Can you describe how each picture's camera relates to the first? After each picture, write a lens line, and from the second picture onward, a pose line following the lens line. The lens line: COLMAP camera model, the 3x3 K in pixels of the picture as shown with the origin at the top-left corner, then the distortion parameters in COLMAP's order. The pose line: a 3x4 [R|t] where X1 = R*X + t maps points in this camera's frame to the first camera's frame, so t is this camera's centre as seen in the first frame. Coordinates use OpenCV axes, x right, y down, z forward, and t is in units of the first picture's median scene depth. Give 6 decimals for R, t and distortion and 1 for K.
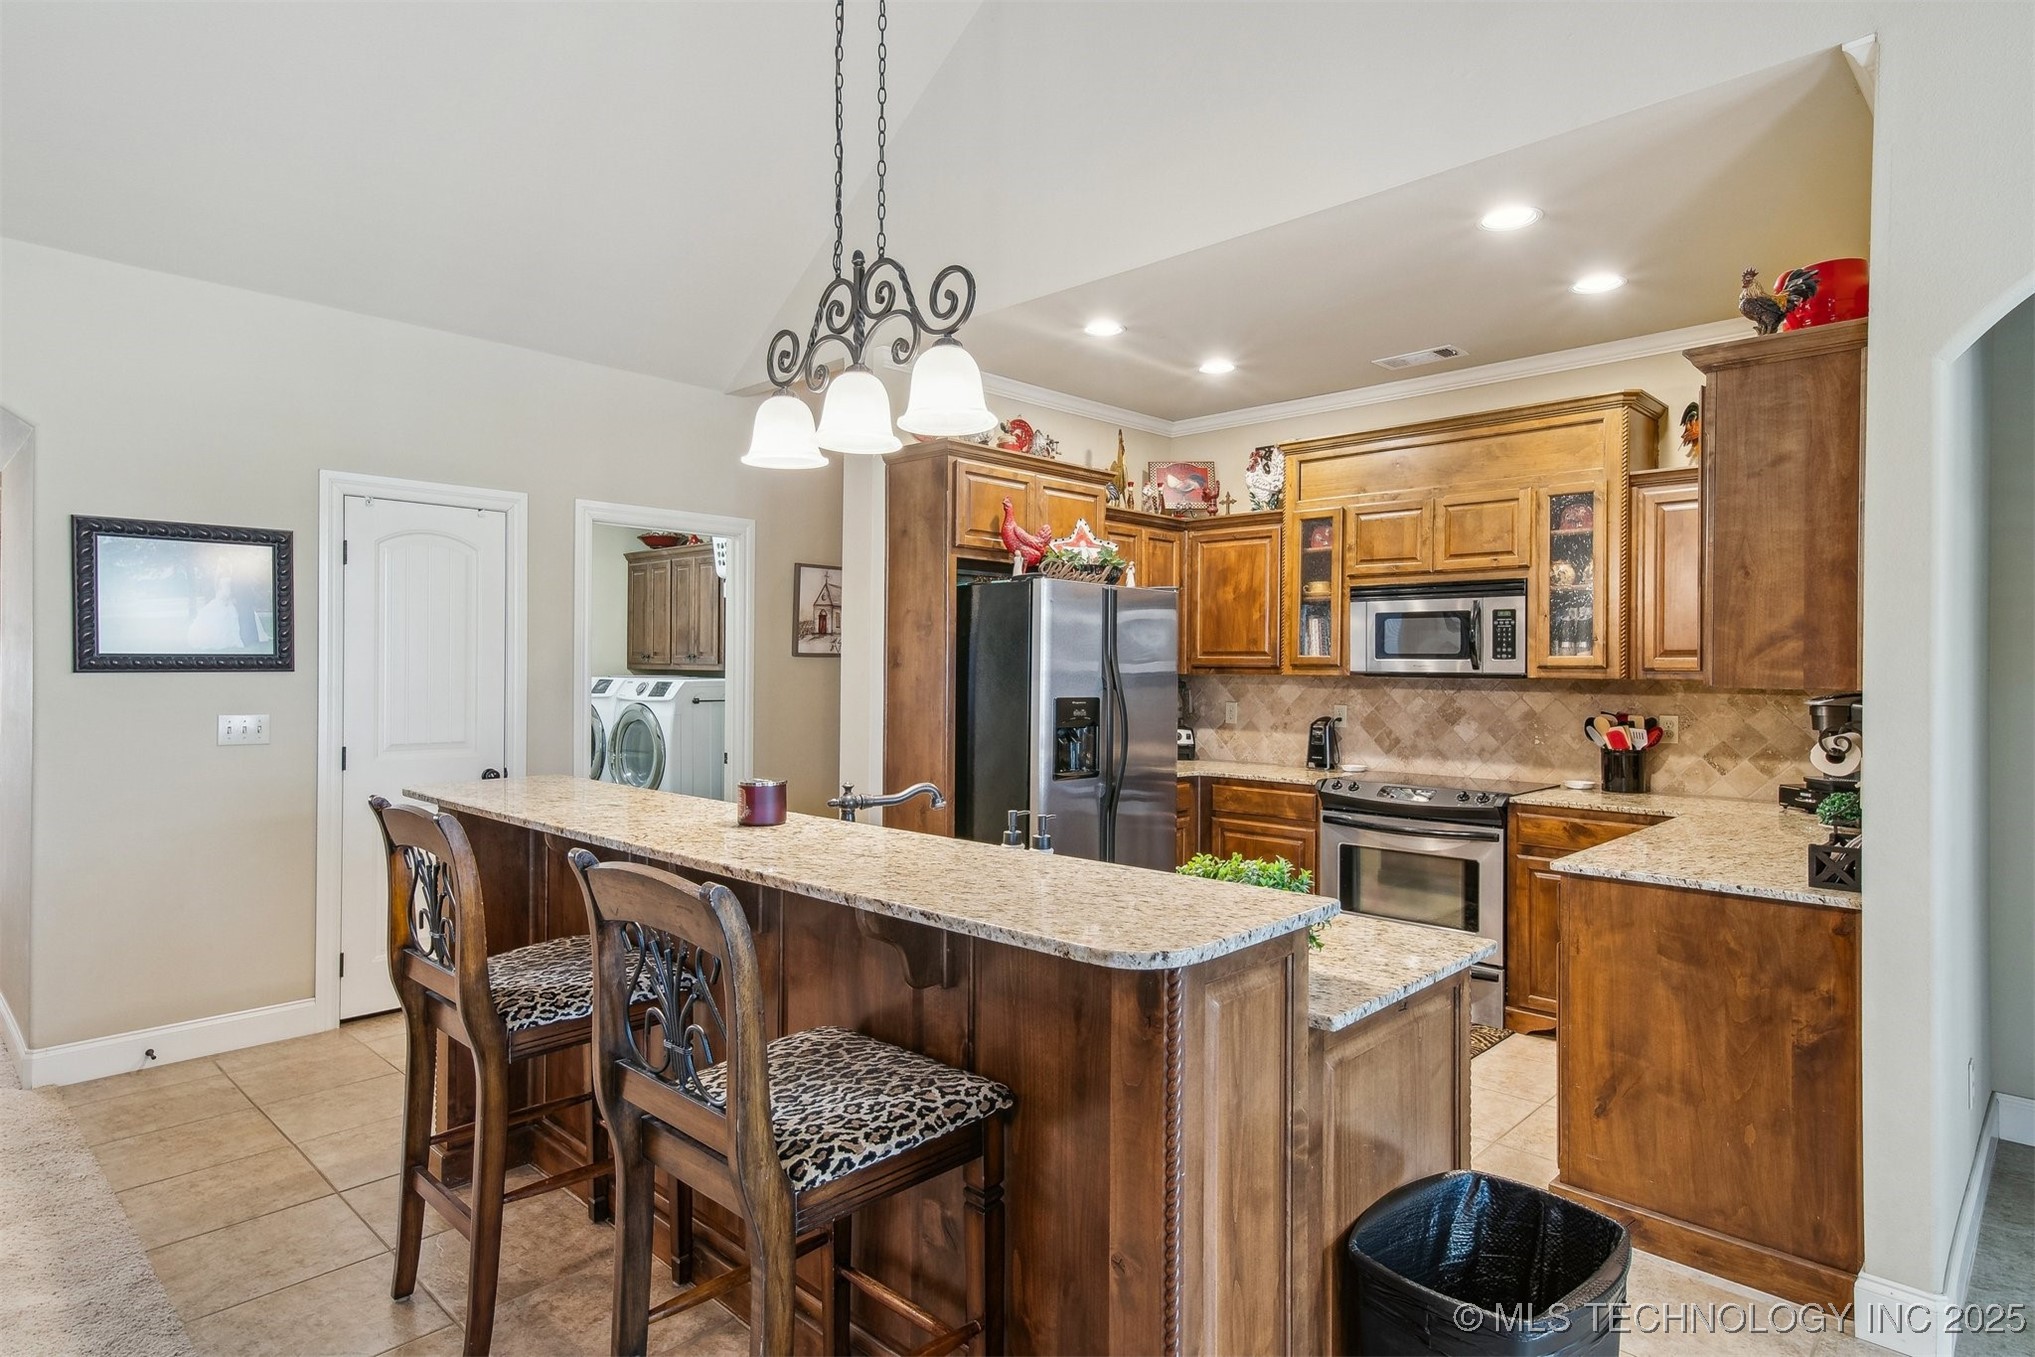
lens RADIAL K [[1115.8, 0, 1004.9], [0, 1115.8, 666.5], [0, 0, 1]] dist [0.018592, 0.003002]
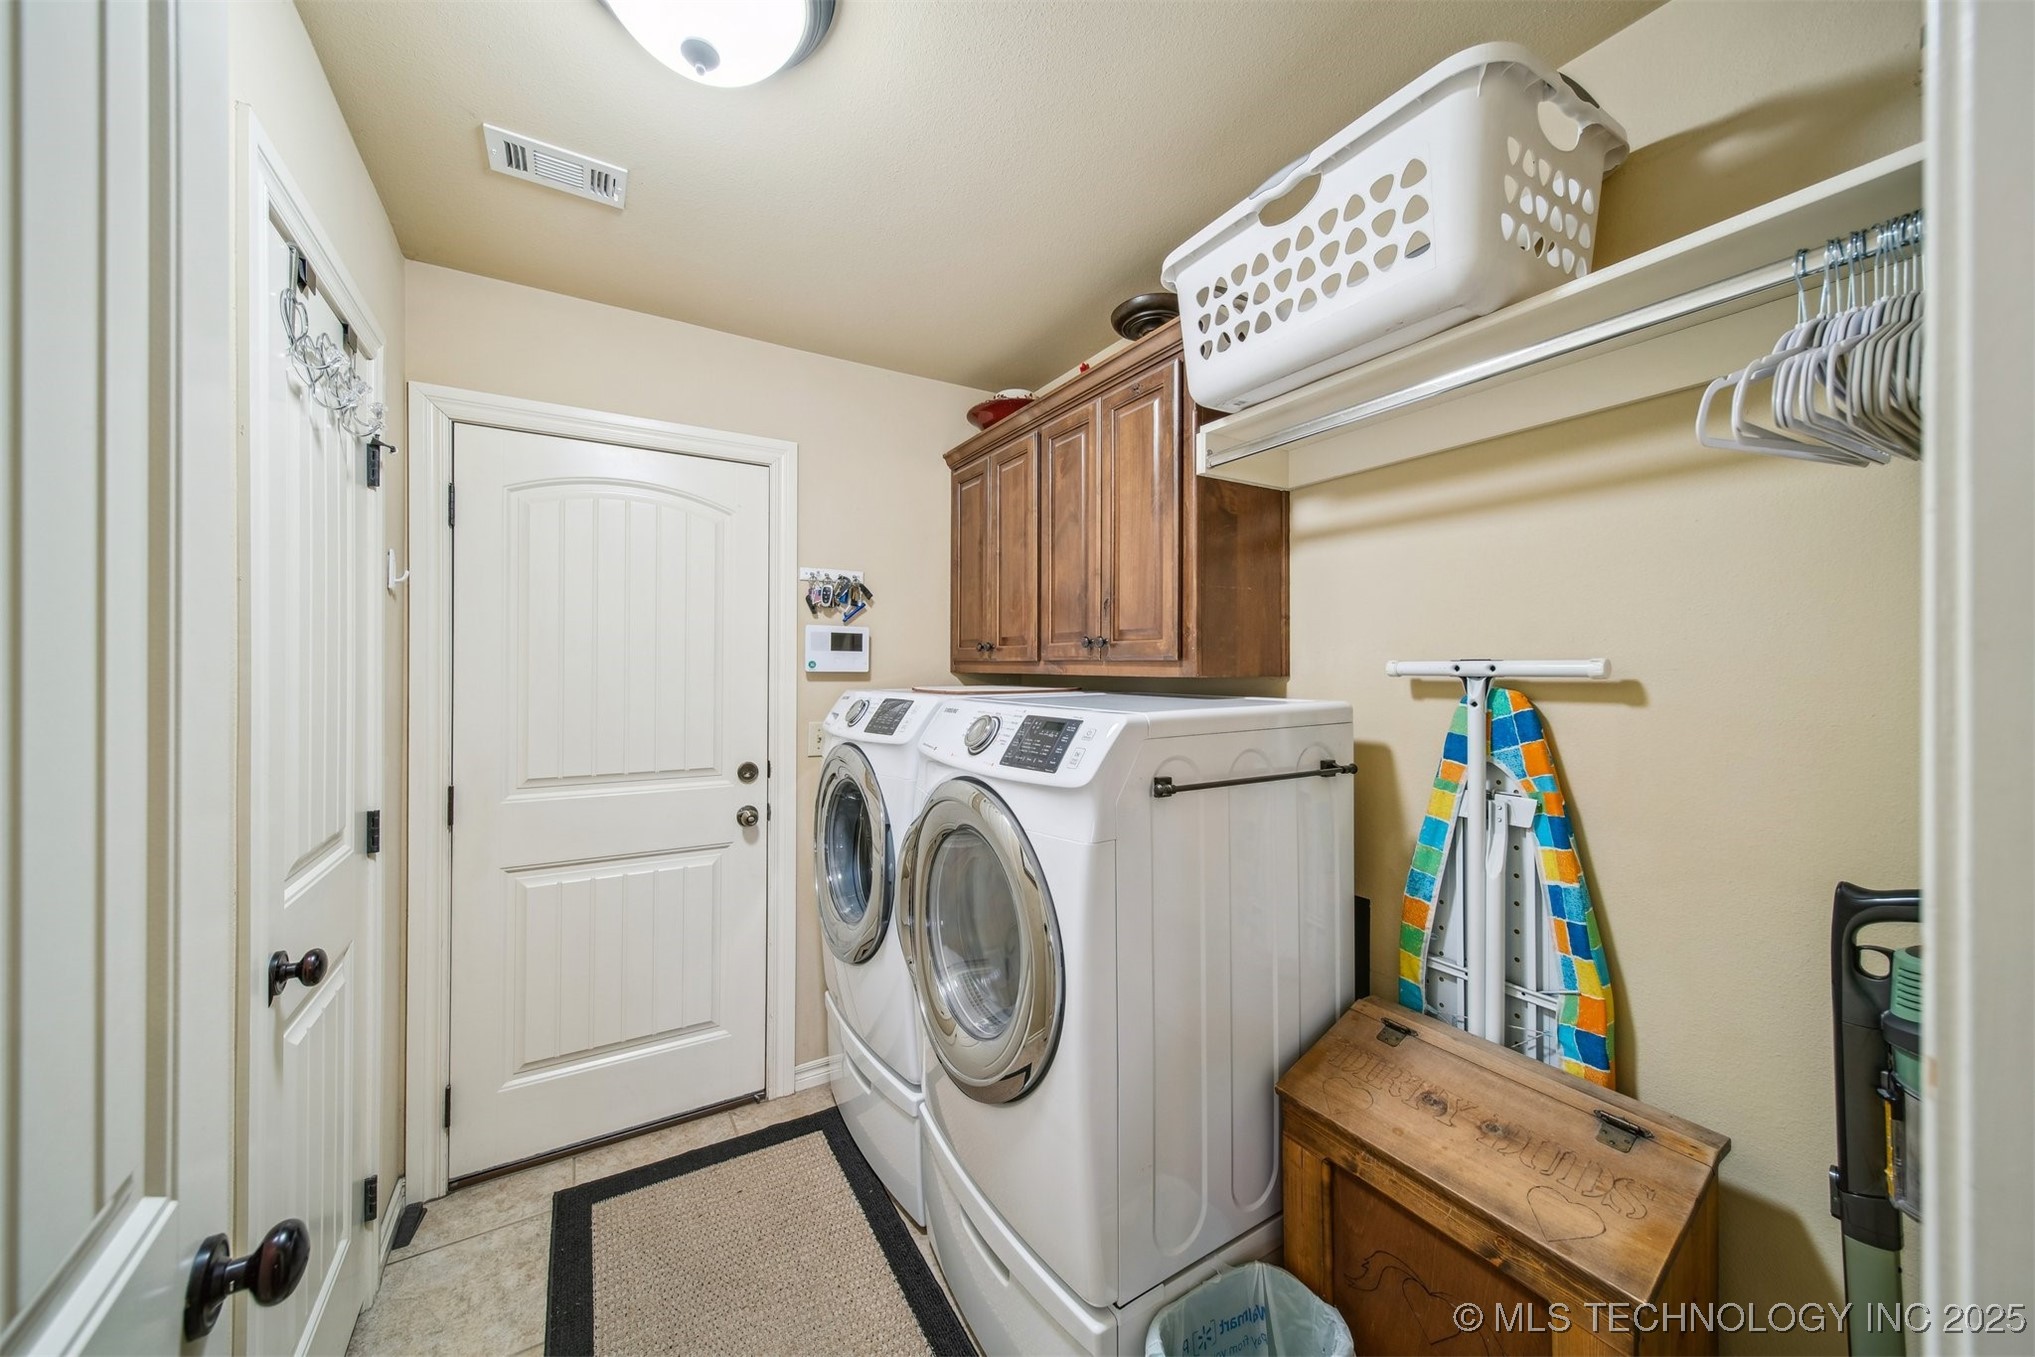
lens RADIAL K [[722.4, 0, 1022.0], [0, 722.4, 668.1], [0, 0, 1]] dist [0.007387, -0.001150]
pose [[0.969683, -0.006448, -0.244283, -0.348865], [0.007155, 0.999972, 0.002005, -0.000569], [0.244263, -0.003692, 0.969702, 1.063713]]
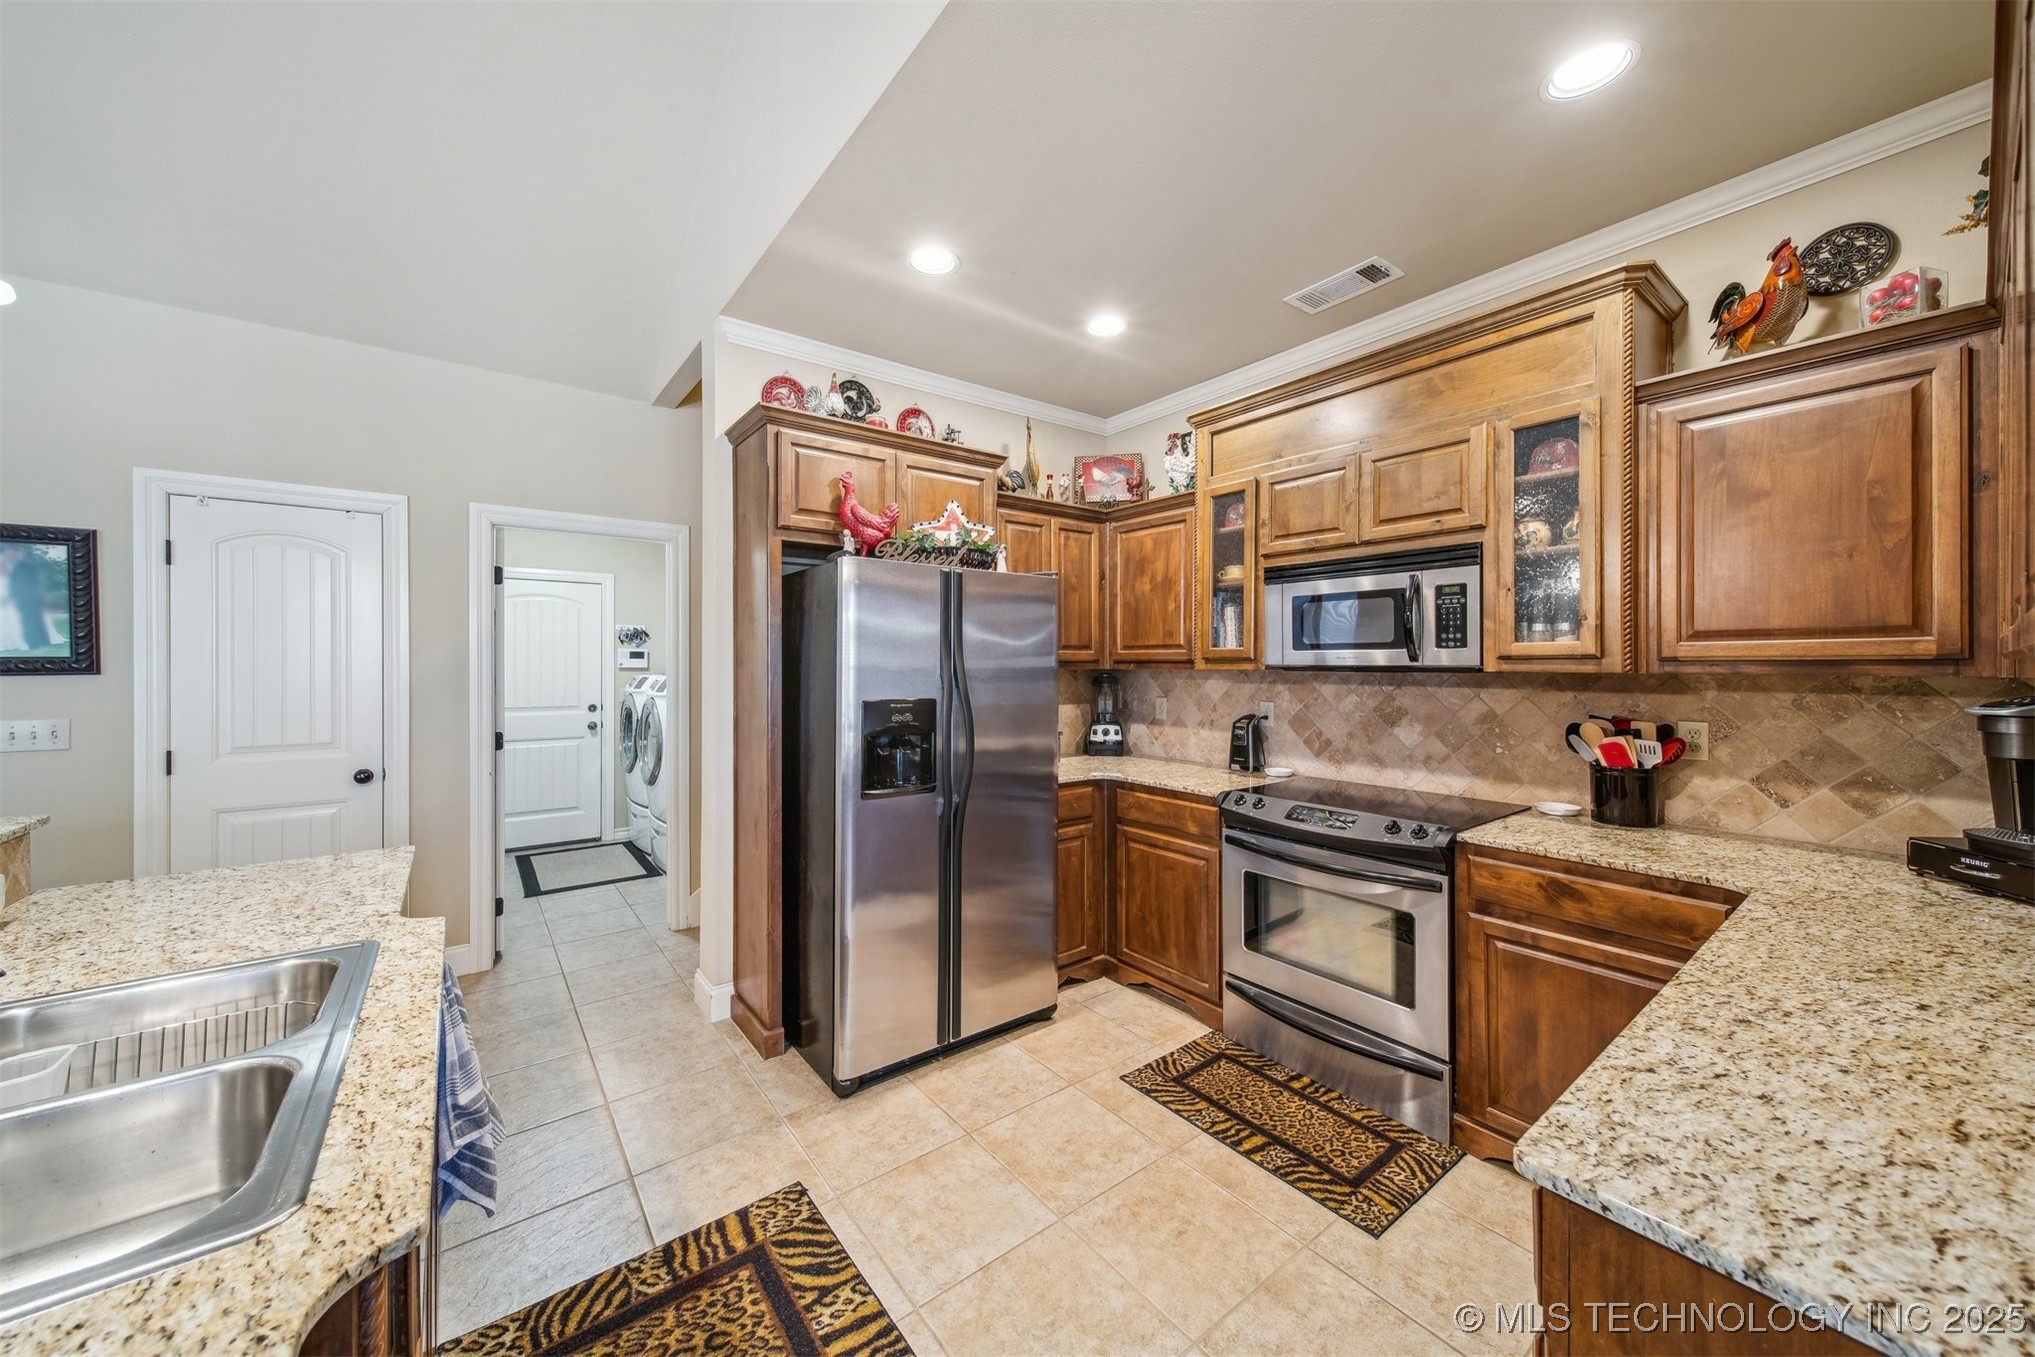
lens RADIAL K [[722.4, 0, 1011.2], [0, 722.4, 665.5], [0, 0, 1]] dist [0.007387, -0.001150]
pose [[0.987749, -0.008048, -0.155843, 0.210176], [0.008442, 0.999963, 0.001866, 0.002004], [0.155822, -0.003159, 0.987780, 0.430791]]
